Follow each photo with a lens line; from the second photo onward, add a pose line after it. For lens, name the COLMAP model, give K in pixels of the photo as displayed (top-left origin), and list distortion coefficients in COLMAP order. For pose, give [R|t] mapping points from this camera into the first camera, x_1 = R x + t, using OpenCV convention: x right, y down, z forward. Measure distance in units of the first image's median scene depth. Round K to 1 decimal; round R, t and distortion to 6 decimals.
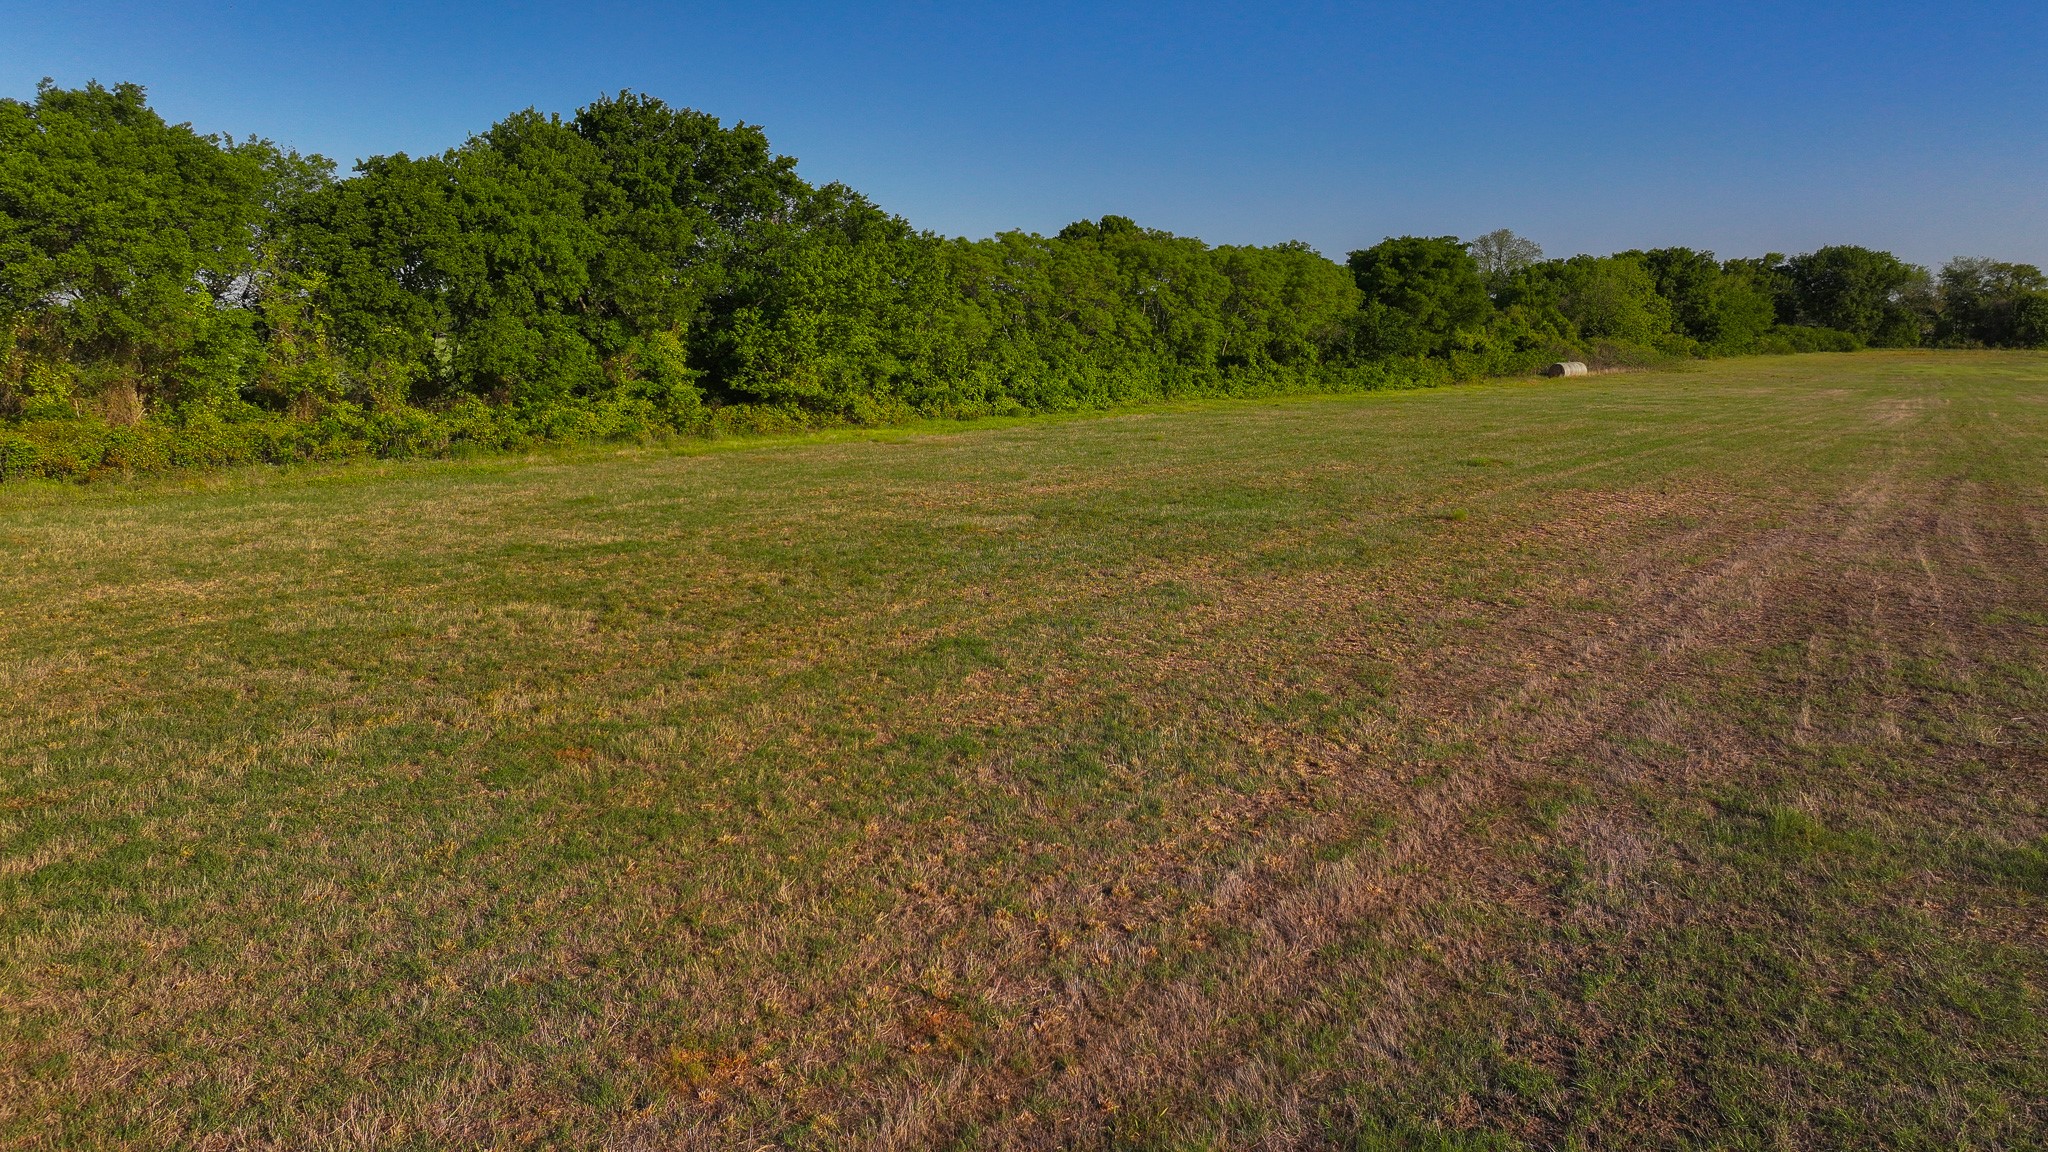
lens RADIAL K [[1446.8, 0, 1030.3], [0, 1446.8, 575.1], [0, 0, 1]] dist [-0.002971, 0.023522]
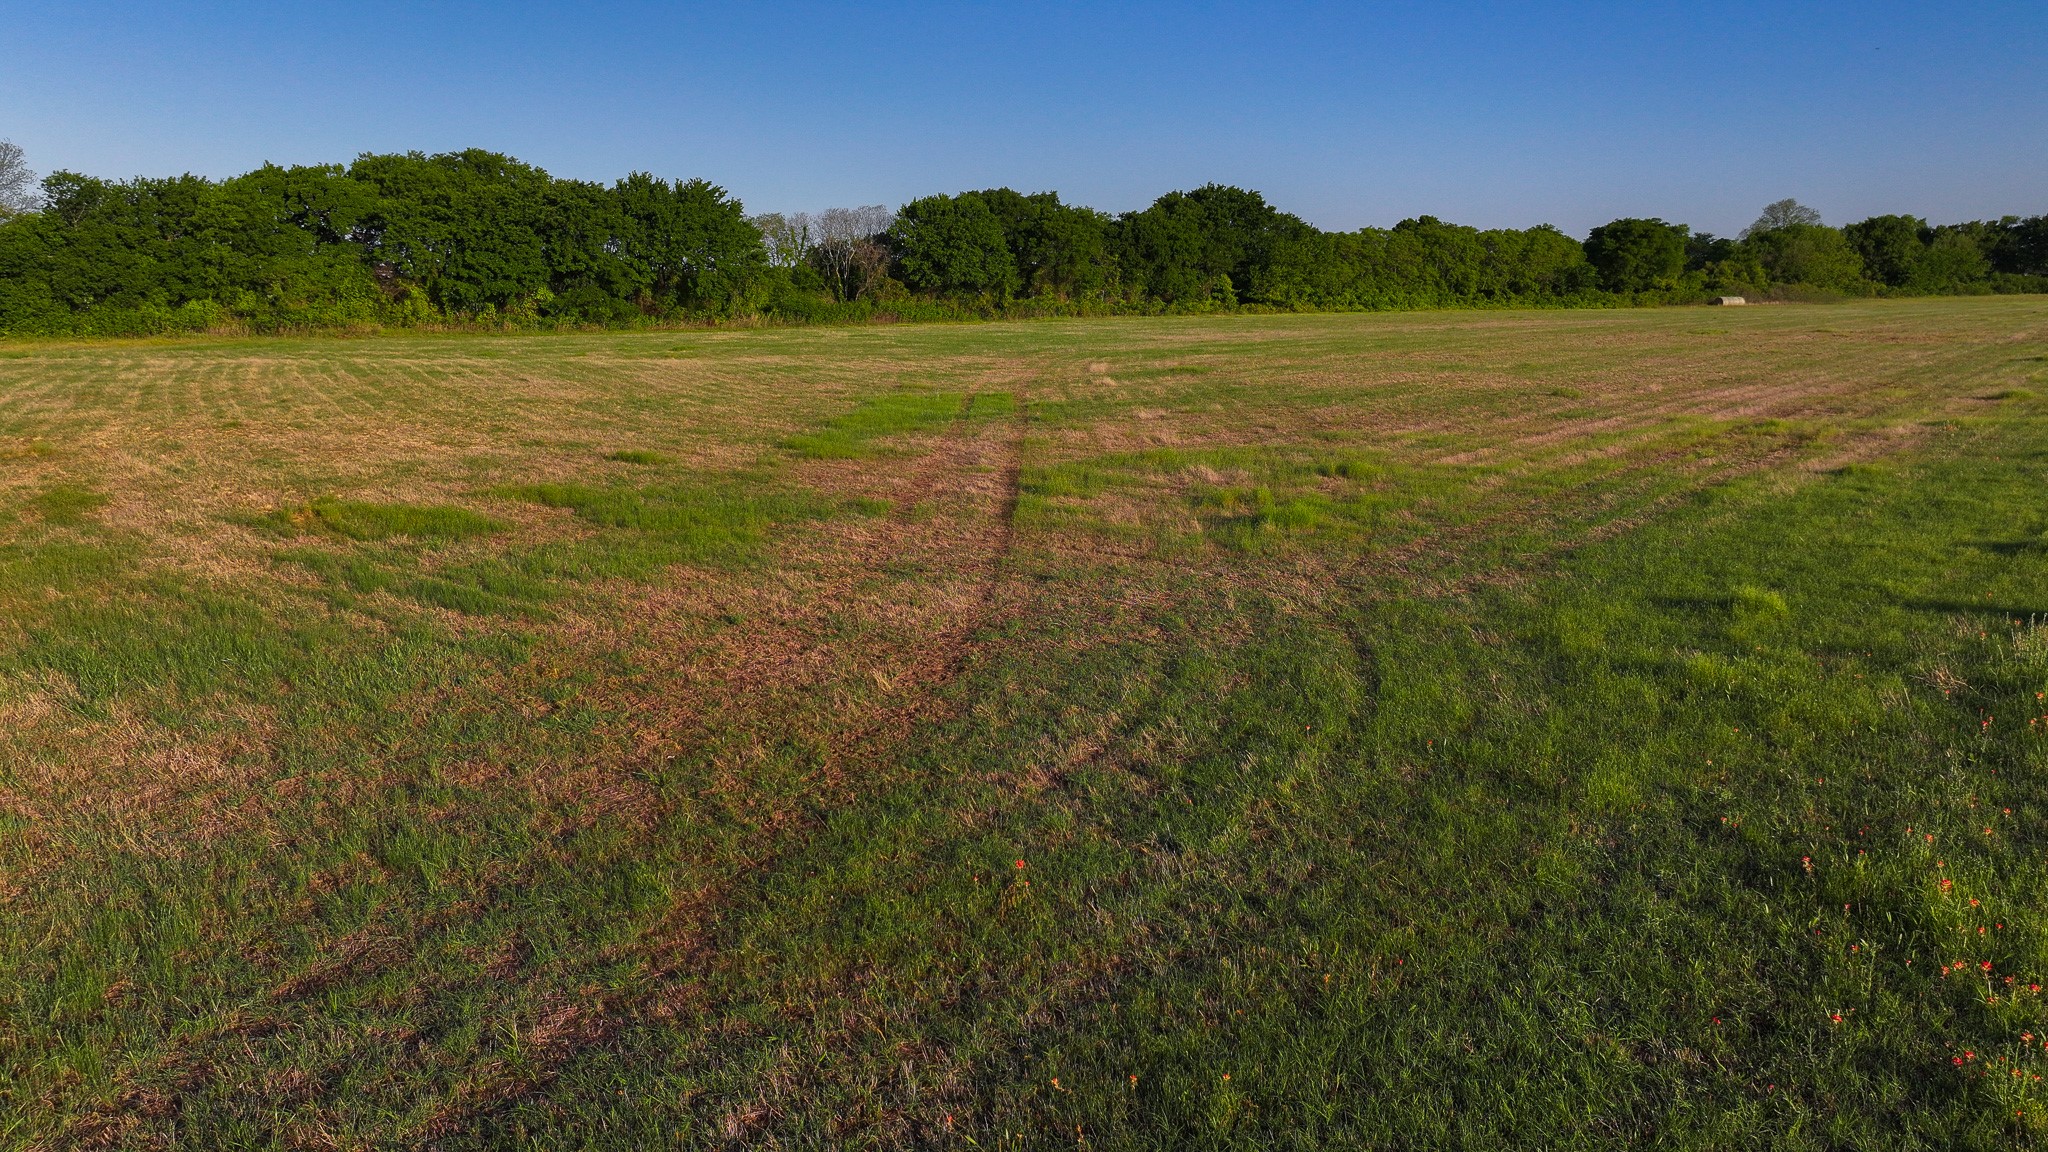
lens RADIAL K [[1446.8, 0, 1023.9], [0, 1446.8, 579.7], [0, 0, 1]] dist [-0.002971, 0.023522]
pose [[0.965594, 0.046111, -0.255934, 0.070078], [-0.038879, 0.998691, 0.033250, 0.228844], [0.257132, -0.022155, 0.966122, -1.207634]]
